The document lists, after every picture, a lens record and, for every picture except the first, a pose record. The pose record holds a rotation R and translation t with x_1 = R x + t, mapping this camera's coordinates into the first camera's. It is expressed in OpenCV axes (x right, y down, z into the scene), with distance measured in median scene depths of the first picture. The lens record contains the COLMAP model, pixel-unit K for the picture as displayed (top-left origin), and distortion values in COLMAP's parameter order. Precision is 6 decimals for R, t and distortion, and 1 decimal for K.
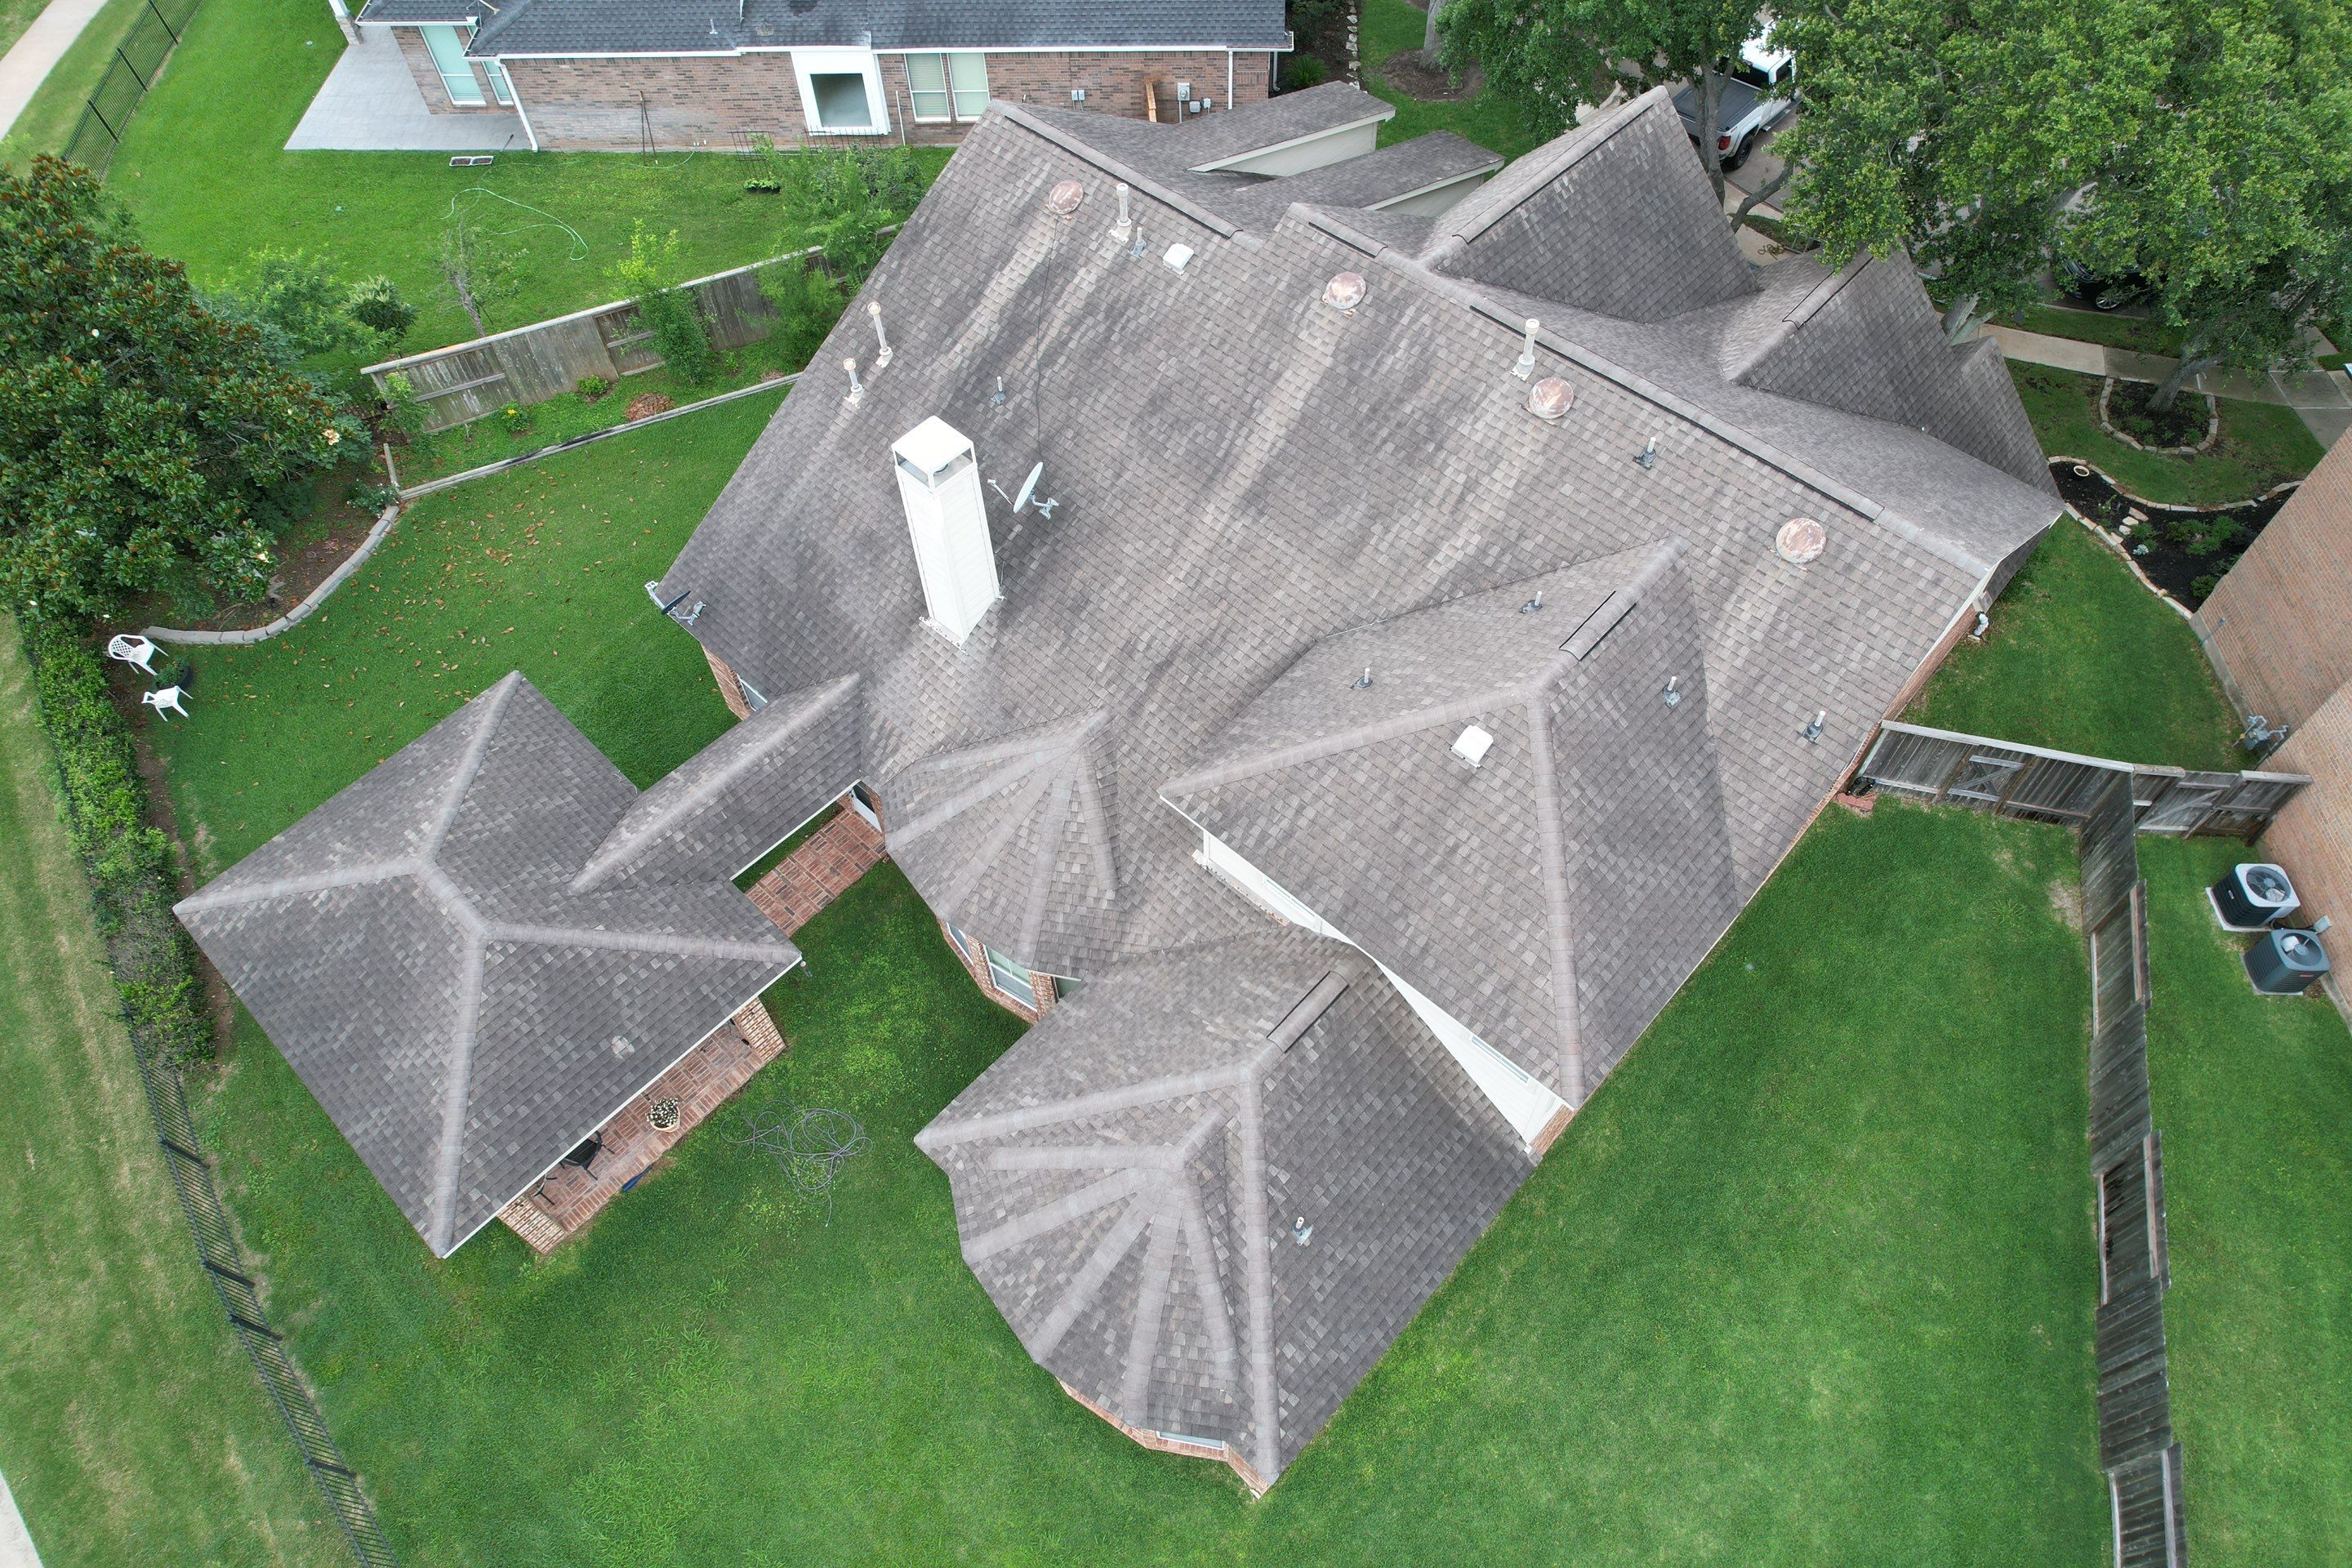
lens RADIAL K [[1497.3, 0, 1186.0], [0, 1497.3, 784.5], [0, 0, 1]] dist [-0.077831, 0.070676]
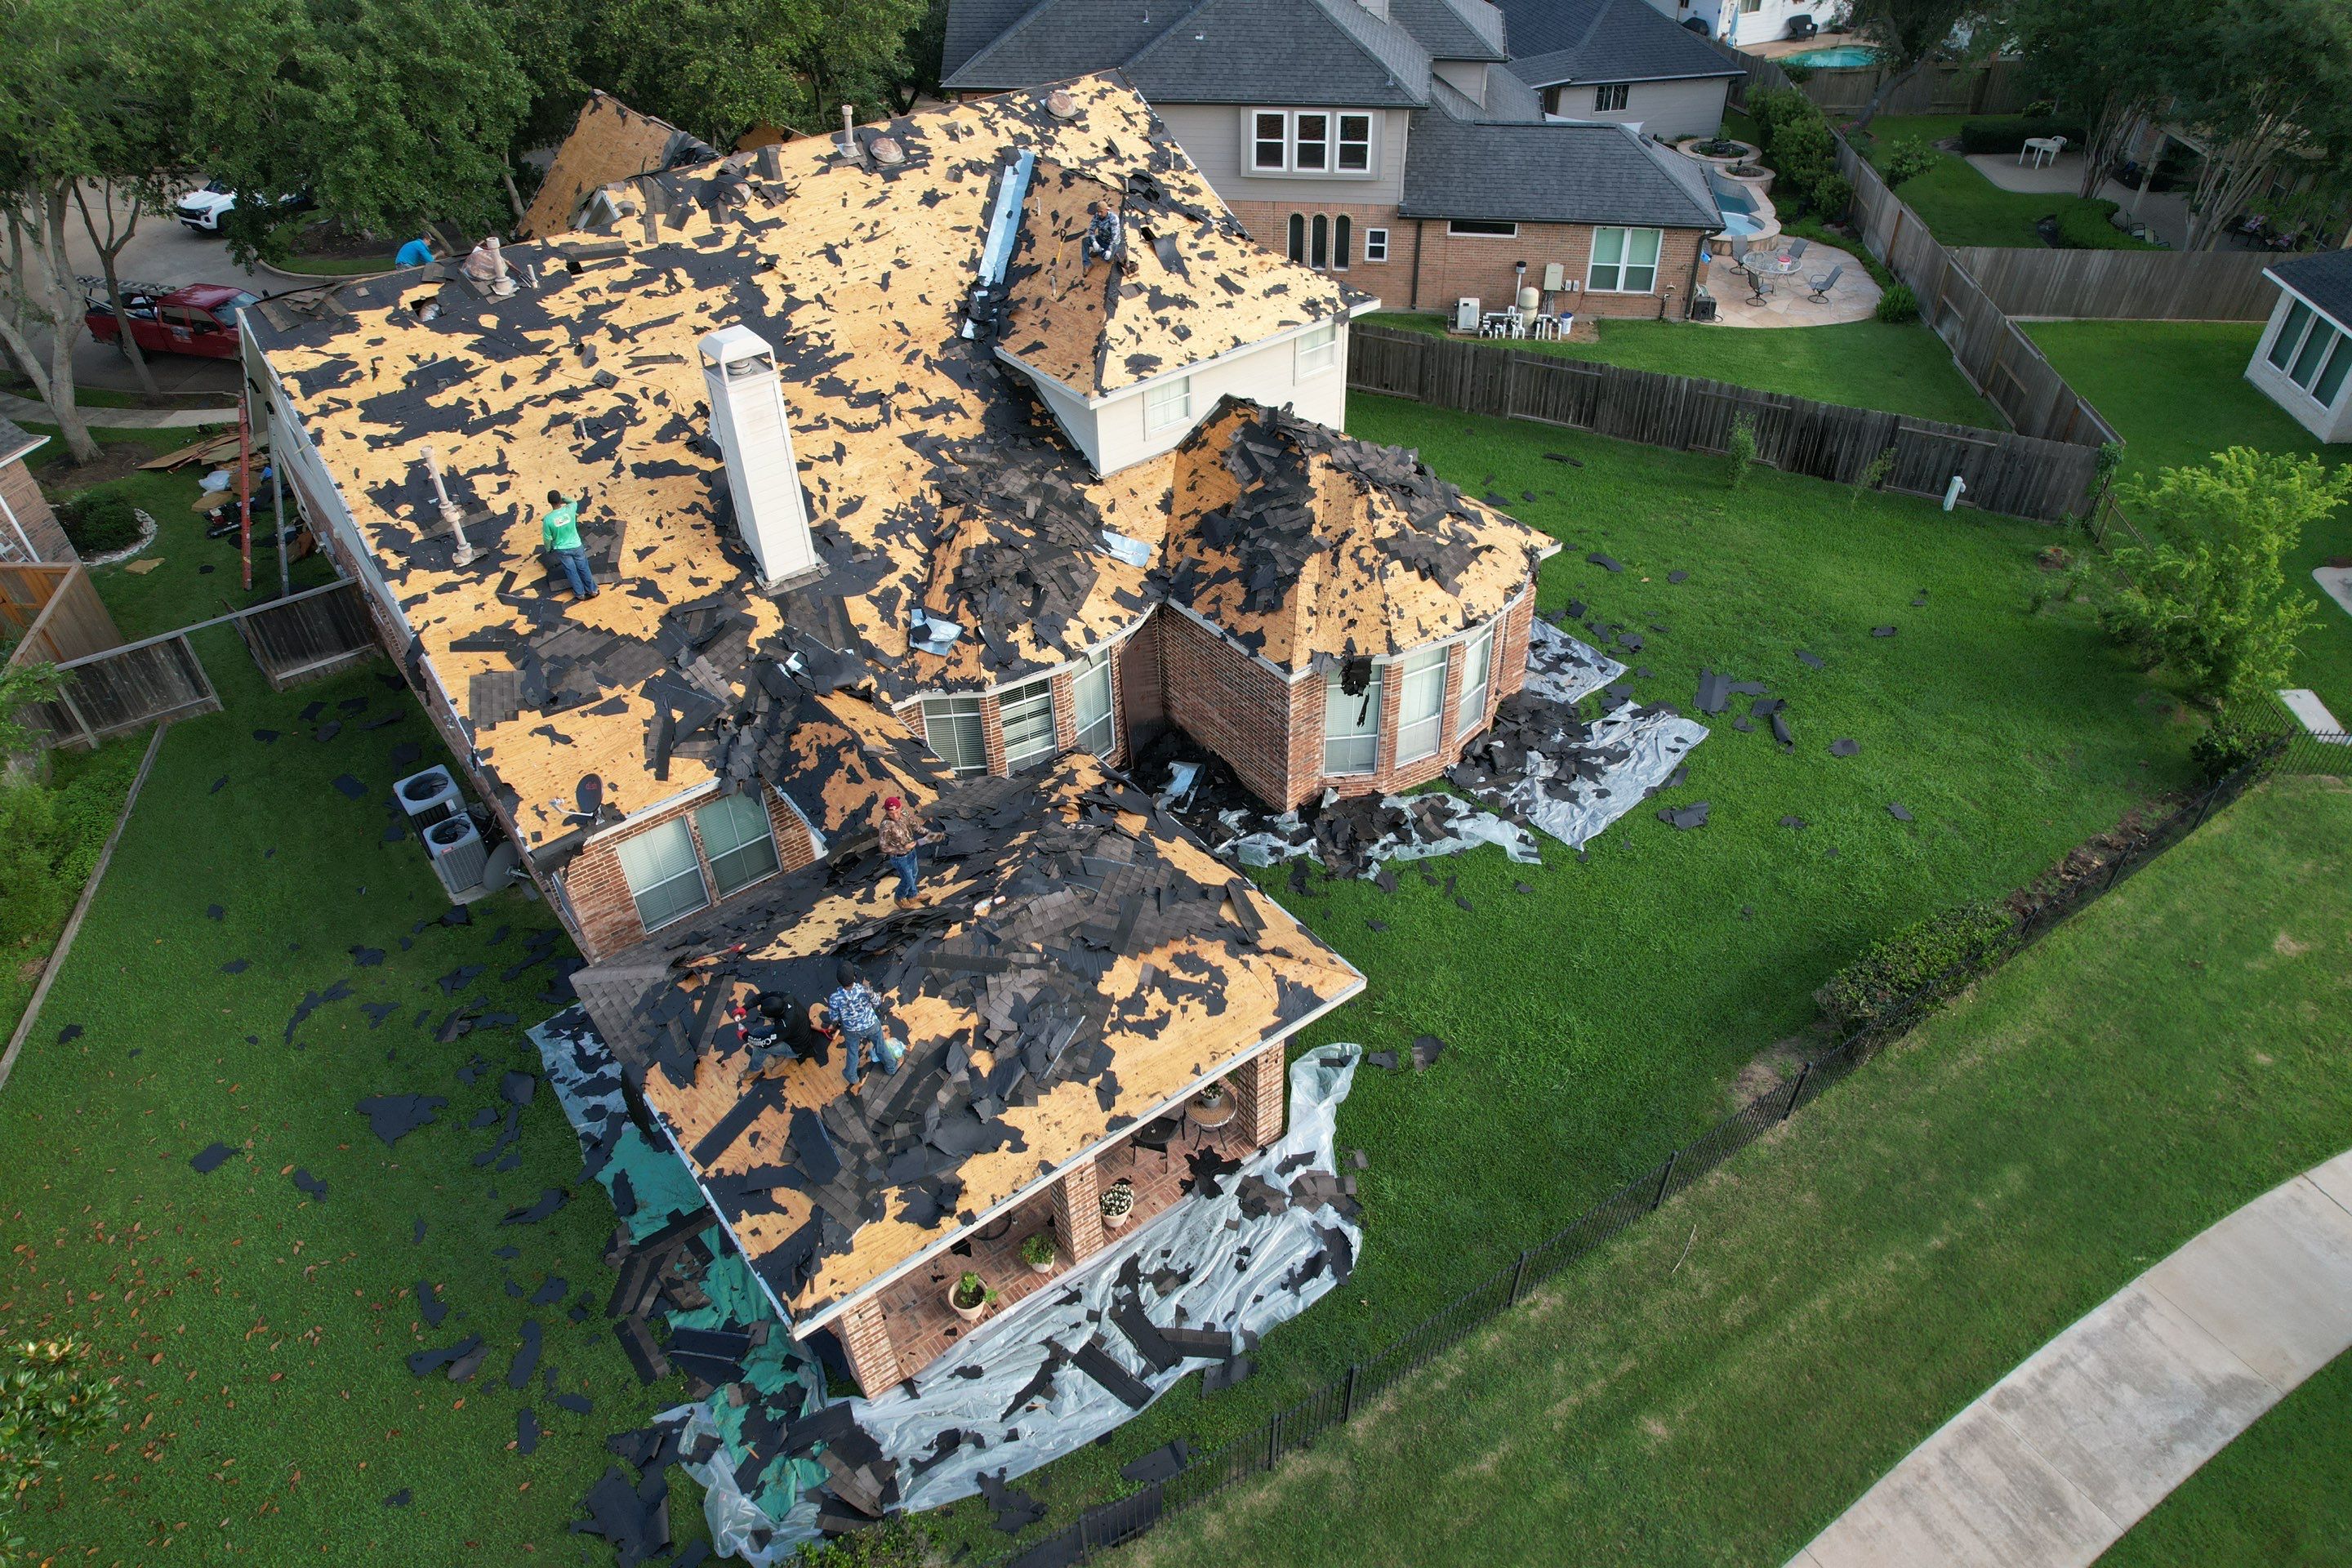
lens RADIAL K [[1501.9, 0, 1186.1], [0, 1501.9, 782.7], [0, 0, 1]] dist [-0.075655, 0.064372]
pose [[0.159527, -0.611982, 0.774616, -0.924958], [0.826762, 0.511608, 0.233927, -0.045359], [-0.539459, 0.603105, 0.587578, 0.336138]]
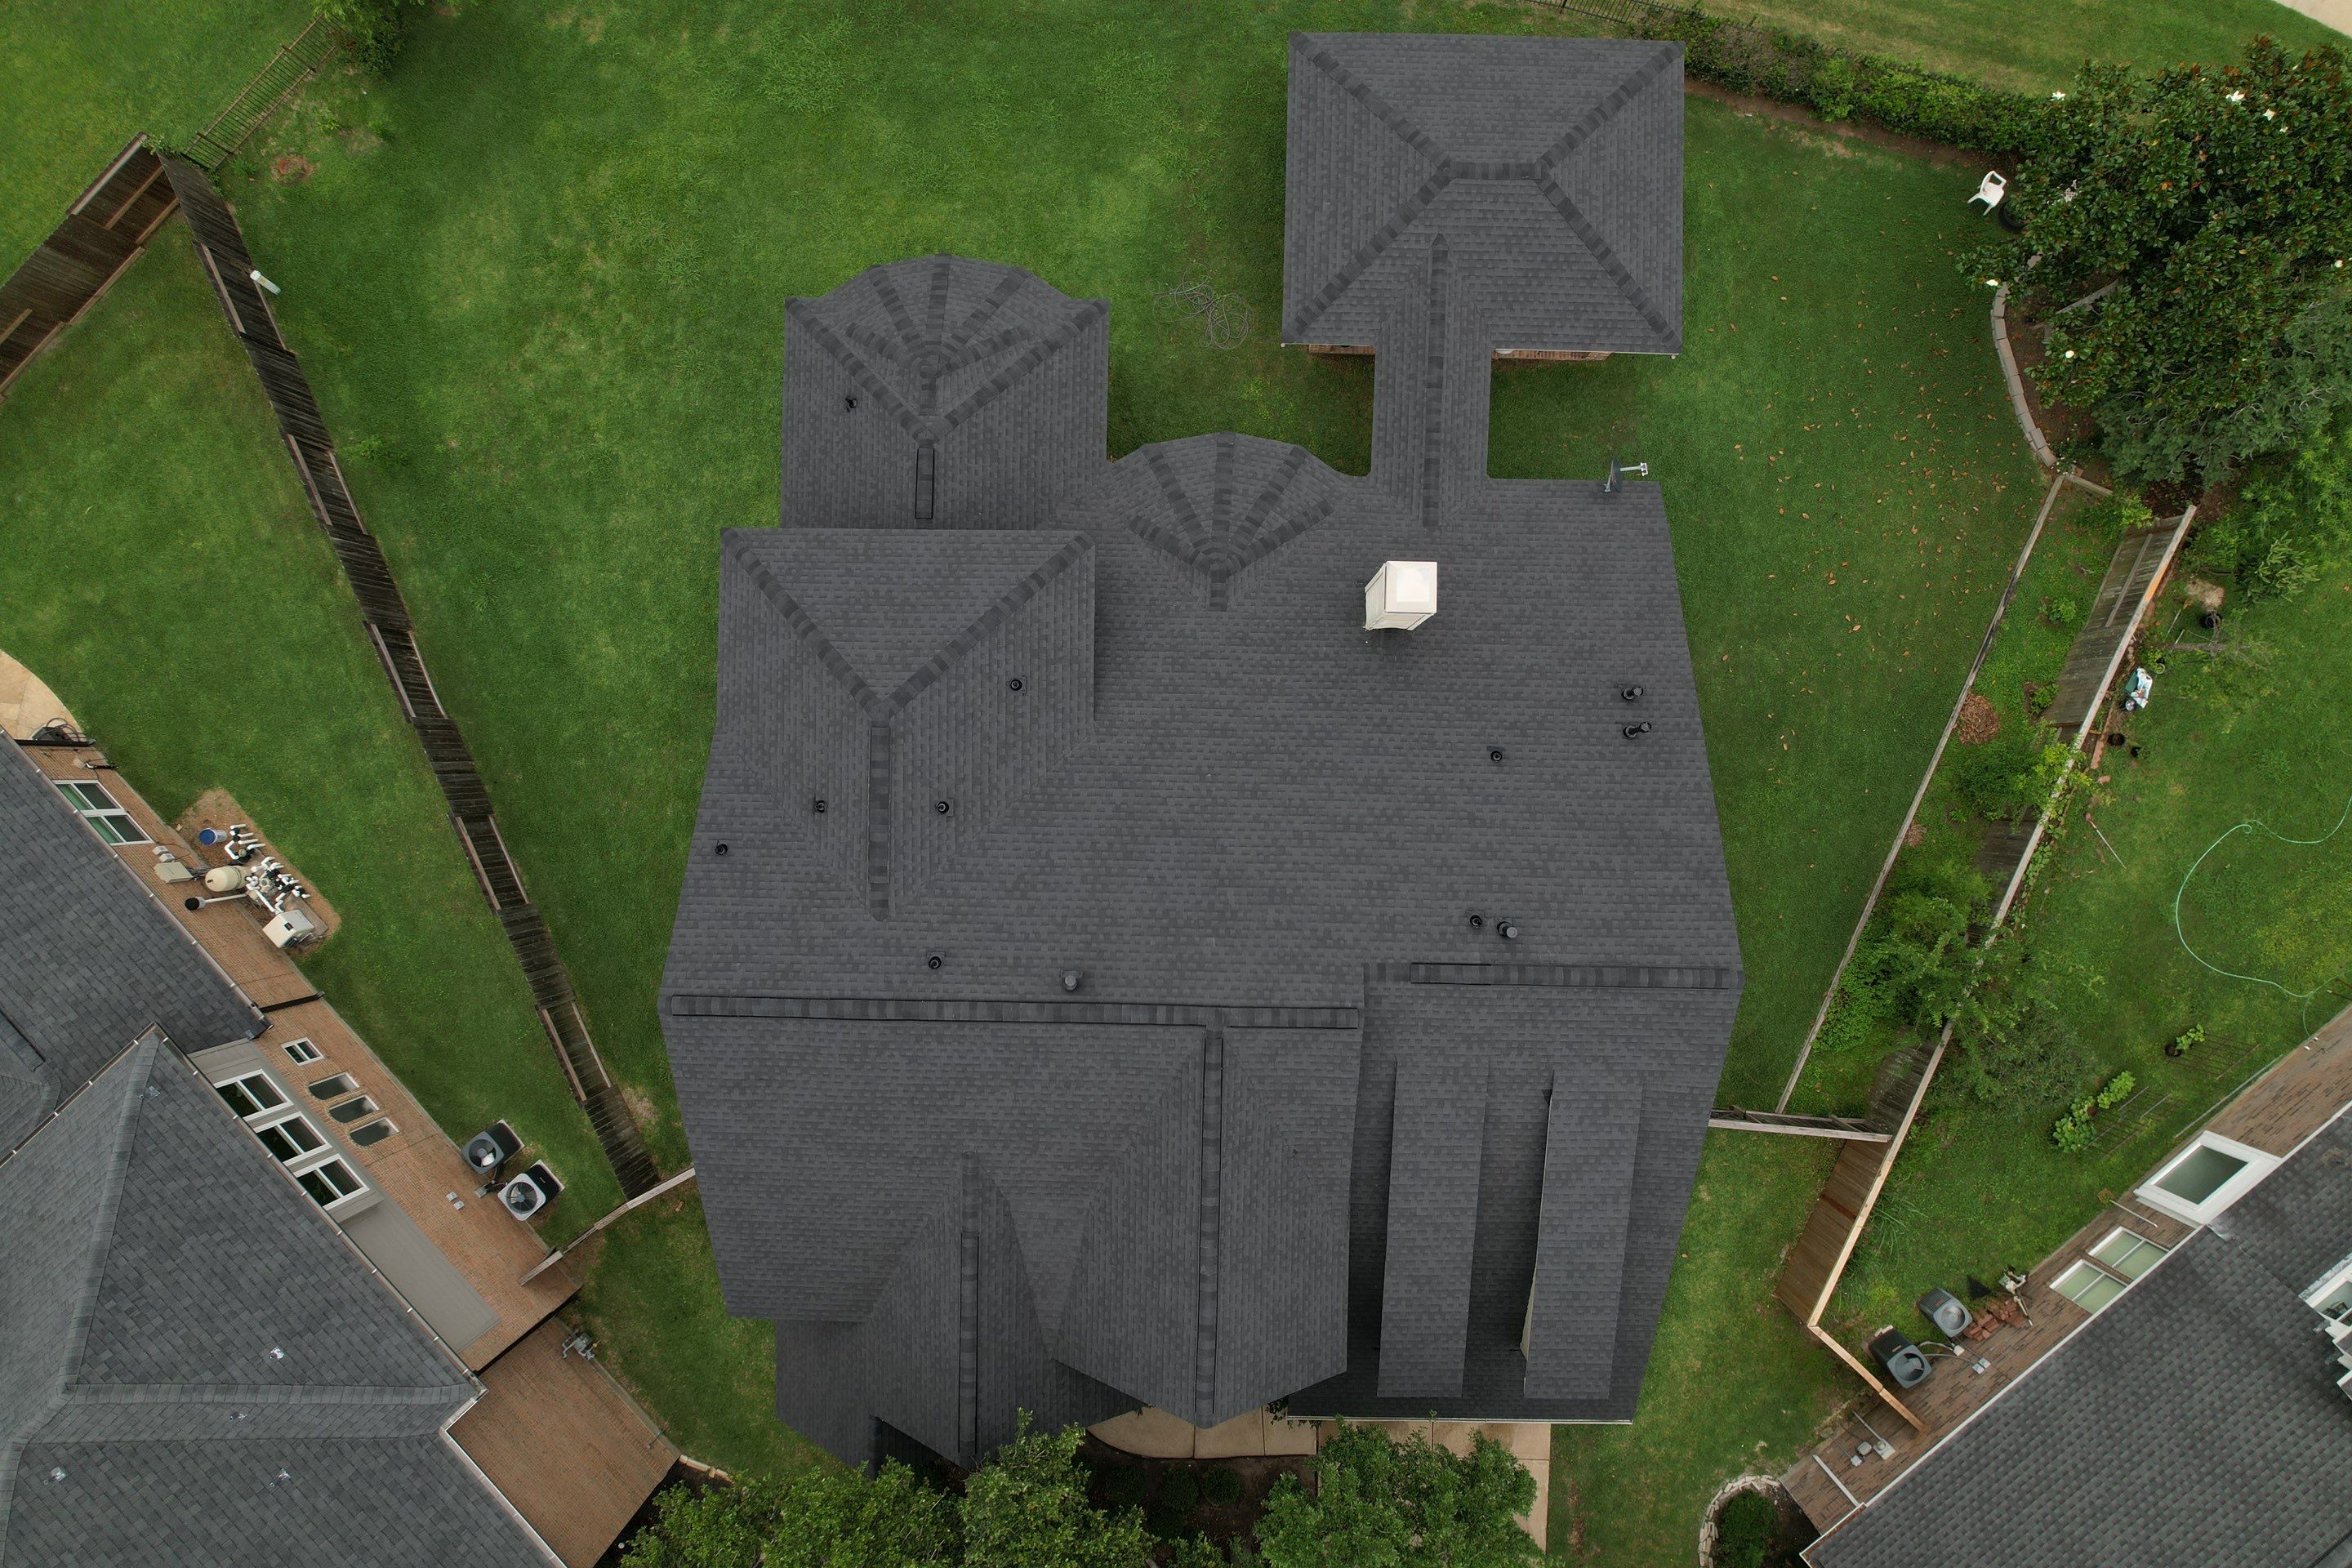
lens RADIAL K [[1497.3, 0, 1193.0], [0, 1497.3, 785.5], [0, 0, 1]] dist [-0.077831, 0.070676]
pose [[-0.745496, 0.665545, 0.035843, 0.015319], [-0.533029, -0.627620, 0.567426, -0.745271], [0.400144, 0.403909, 0.822644, 0.030828]]
